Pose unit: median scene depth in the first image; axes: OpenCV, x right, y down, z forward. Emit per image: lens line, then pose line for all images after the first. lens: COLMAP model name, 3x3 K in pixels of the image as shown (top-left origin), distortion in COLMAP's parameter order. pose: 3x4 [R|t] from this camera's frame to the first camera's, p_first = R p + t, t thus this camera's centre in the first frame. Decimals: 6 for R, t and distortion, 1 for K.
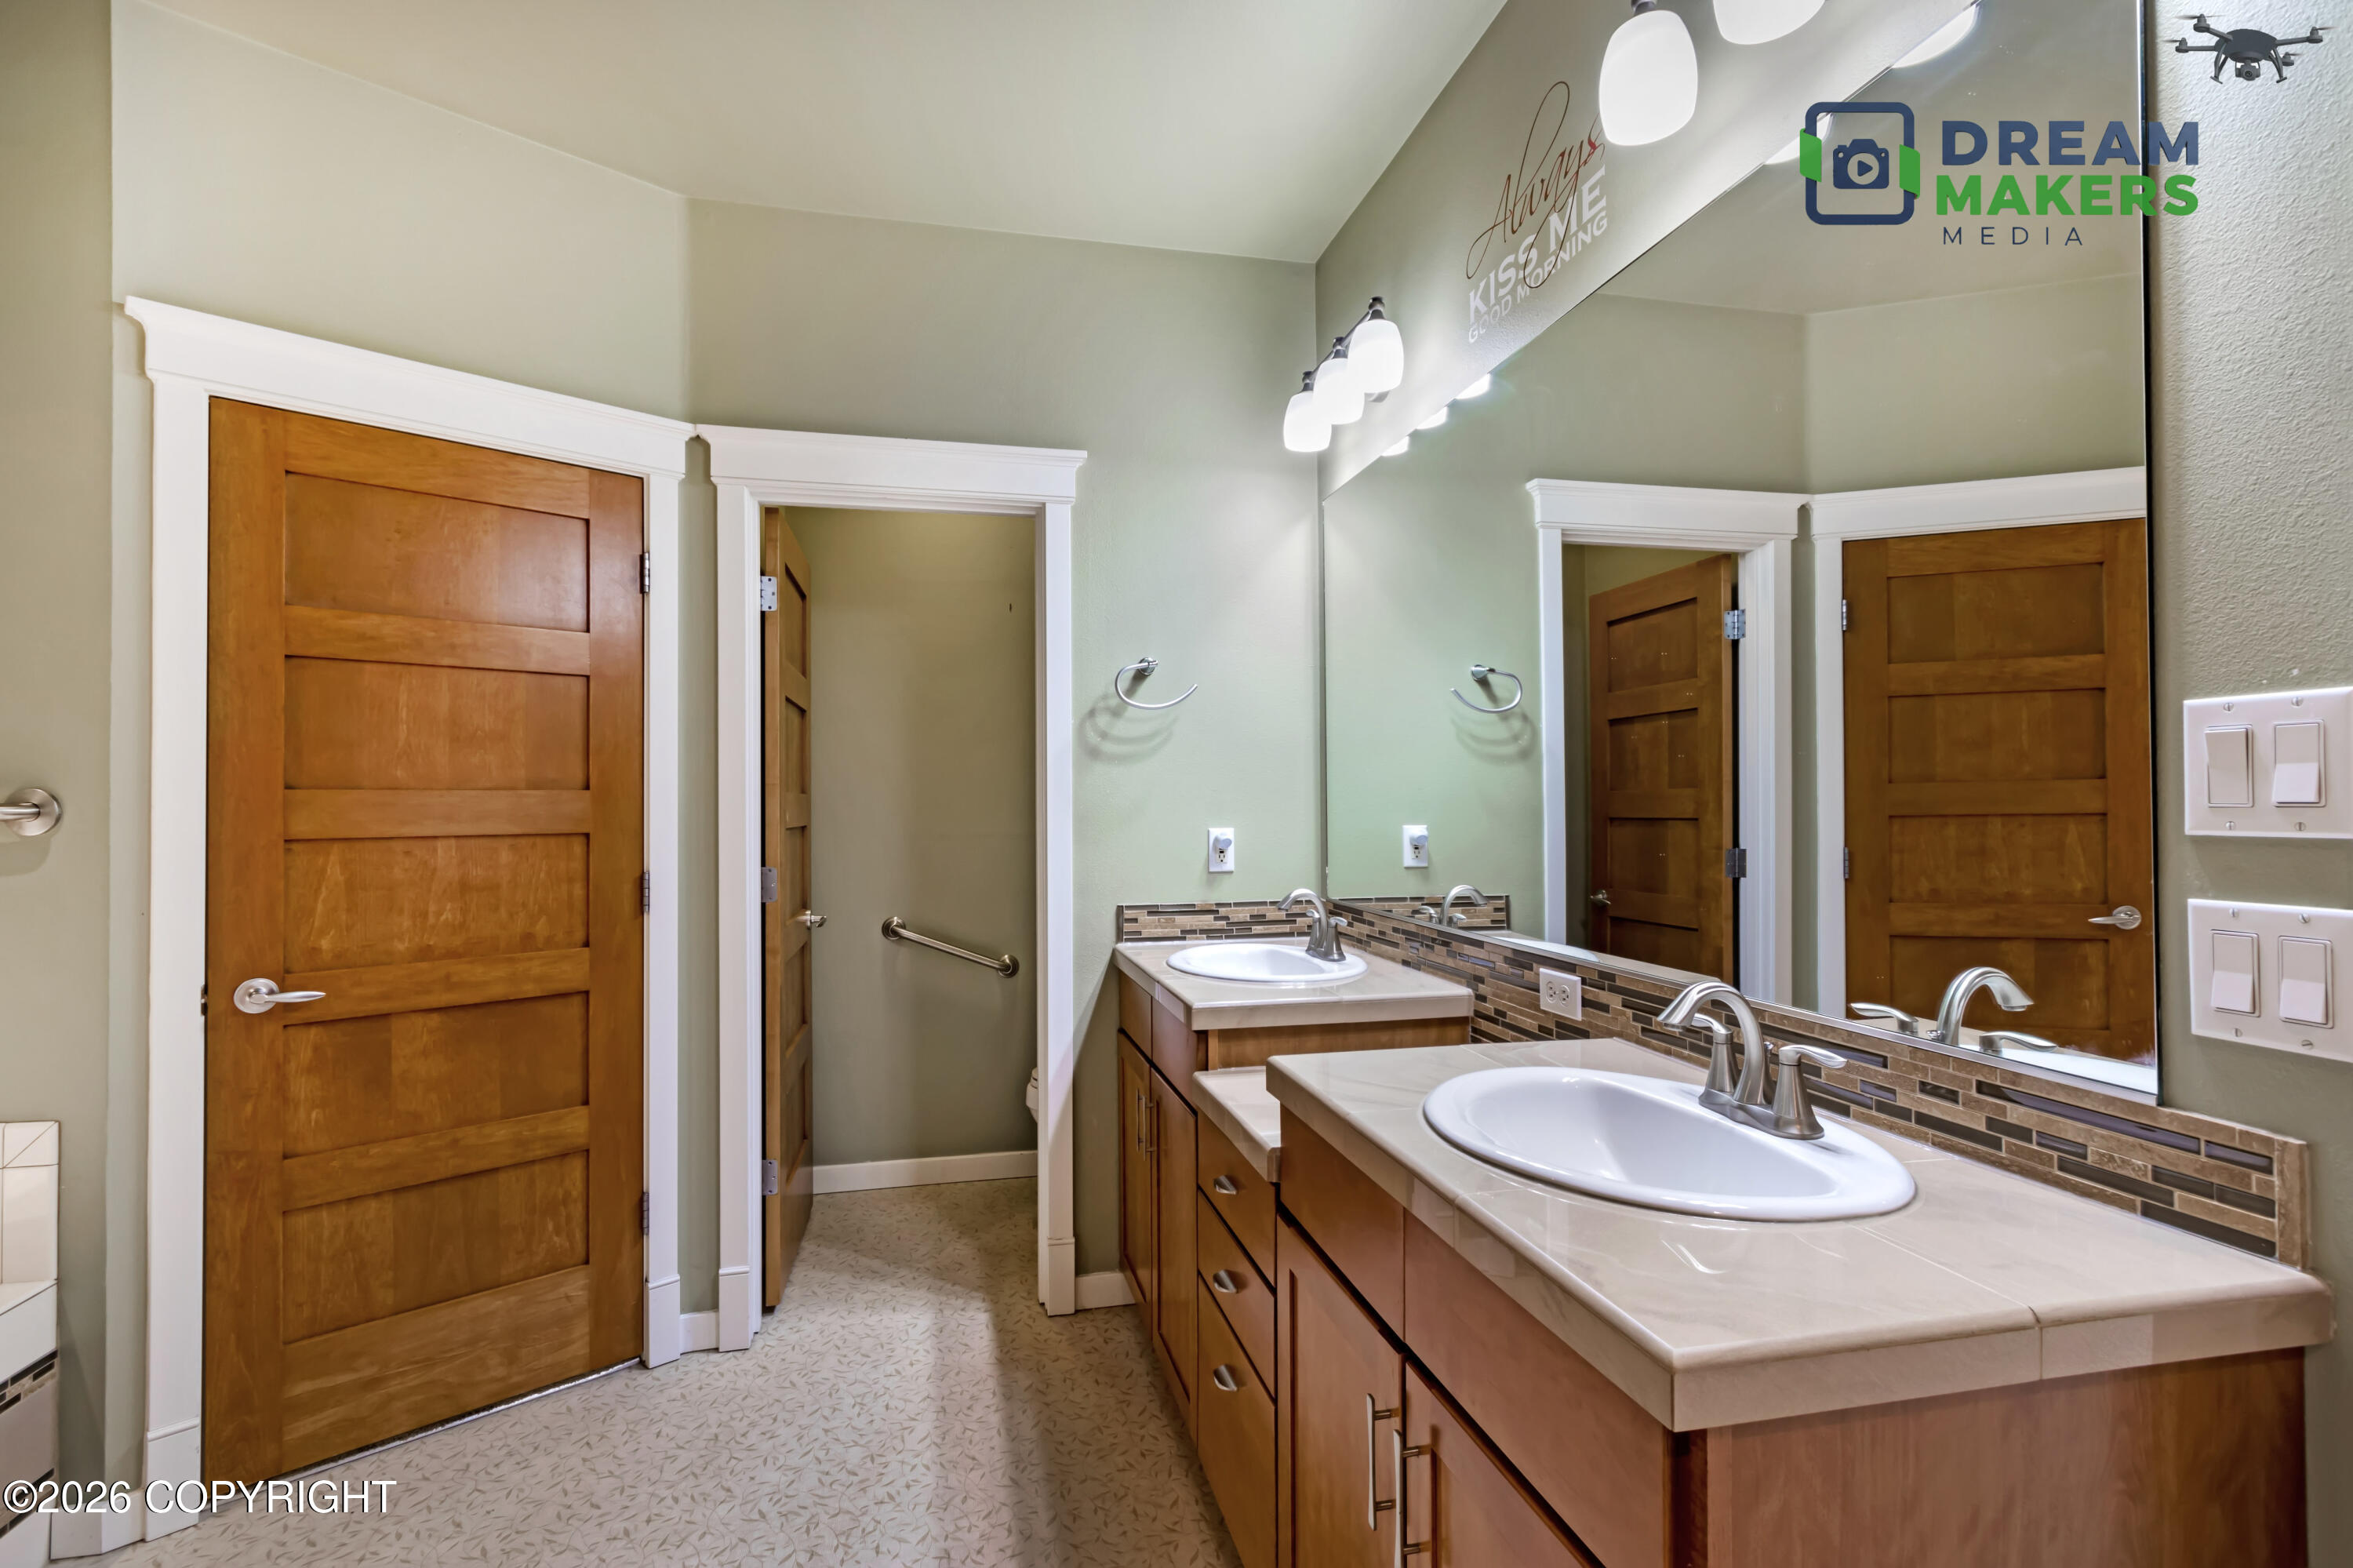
lens RADIAL K [[1083.9, 0, 1150.2], [0, 1083.9, 805.0], [0, 0, 1]] dist [0.000879, -0.001358]
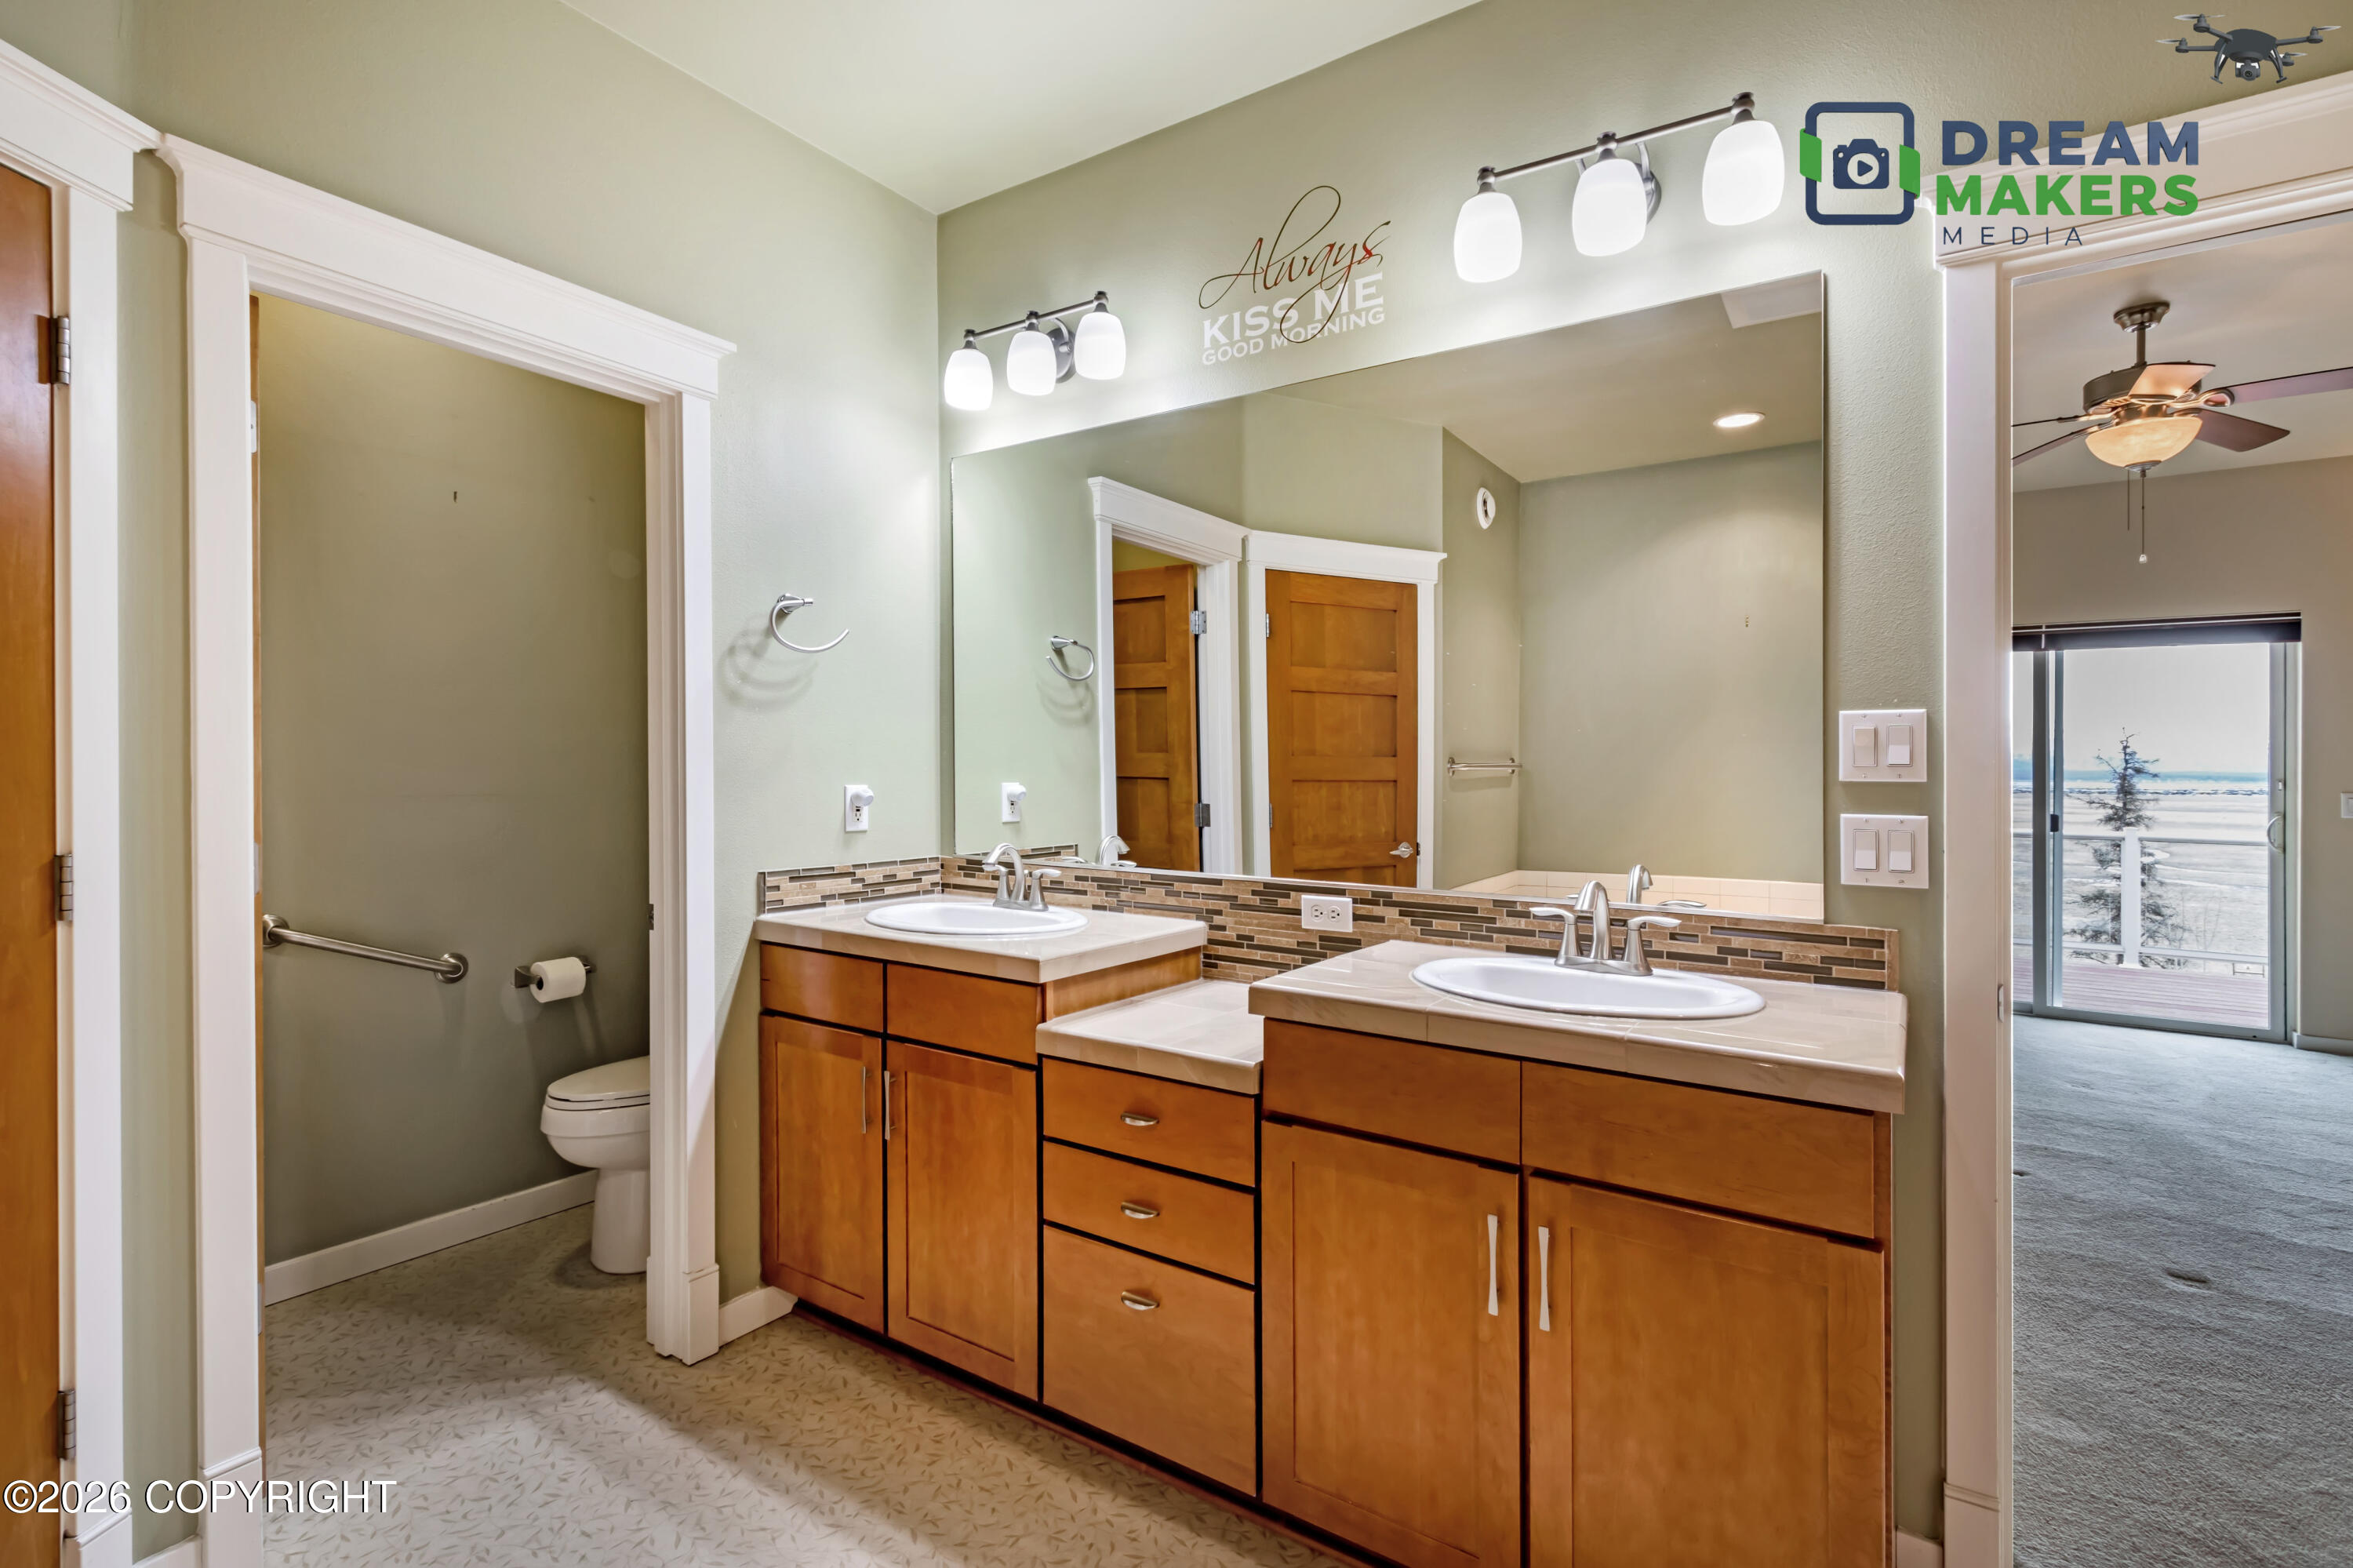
lens RADIAL K [[1095.0, 0, 1172.4], [0, 1095.0, 776.9], [0, 0, 1]] dist [0.004203, 0.001141]
pose [[0.725742, 0.007733, 0.687923, -0.475355], [-0.012176, 0.999925, 0.001605, 0.011770], [-0.687859, -0.009541, 0.725781, 0.151545]]
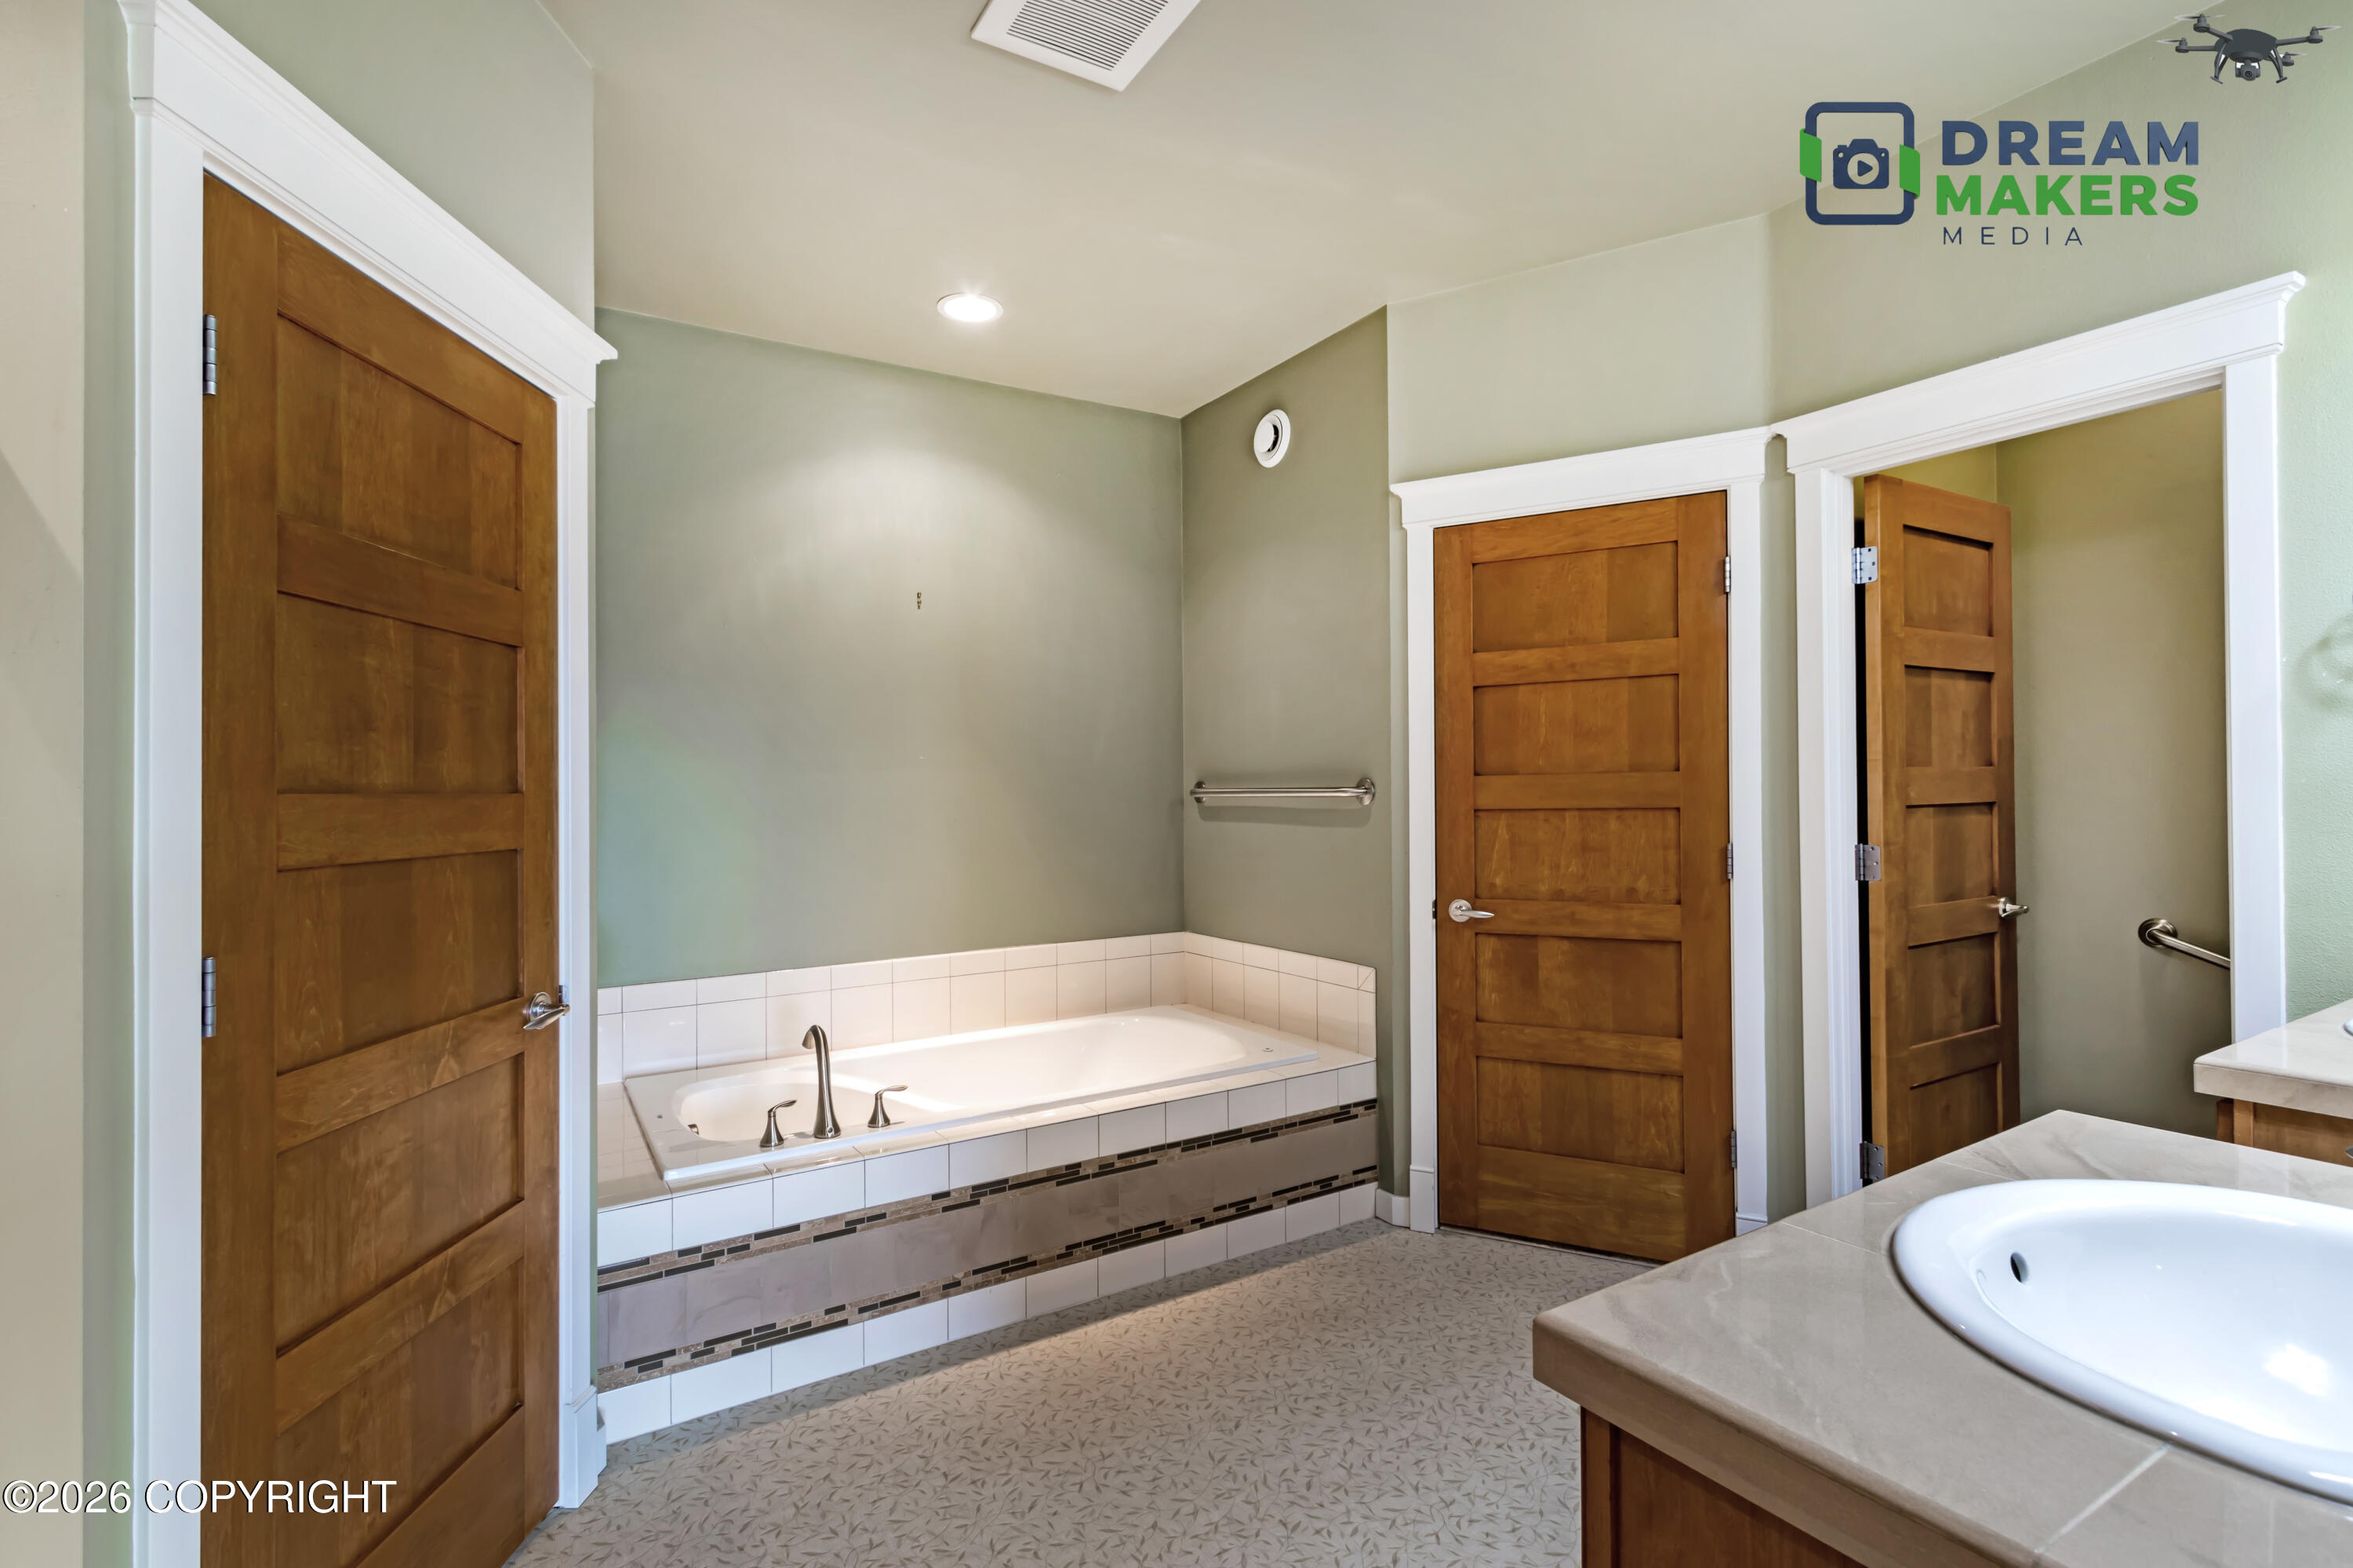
lens RADIAL K [[1072.4, 0, 1157.5], [0, 1072.4, 795.6], [0, 0, 1]] dist [0.001483, 0.000019]
pose [[0.318971, 0.003713, -0.947757, 0.425288], [0.013602, 0.999871, 0.008495, -0.005417], [0.947667, -0.015601, 0.318880, 0.096659]]
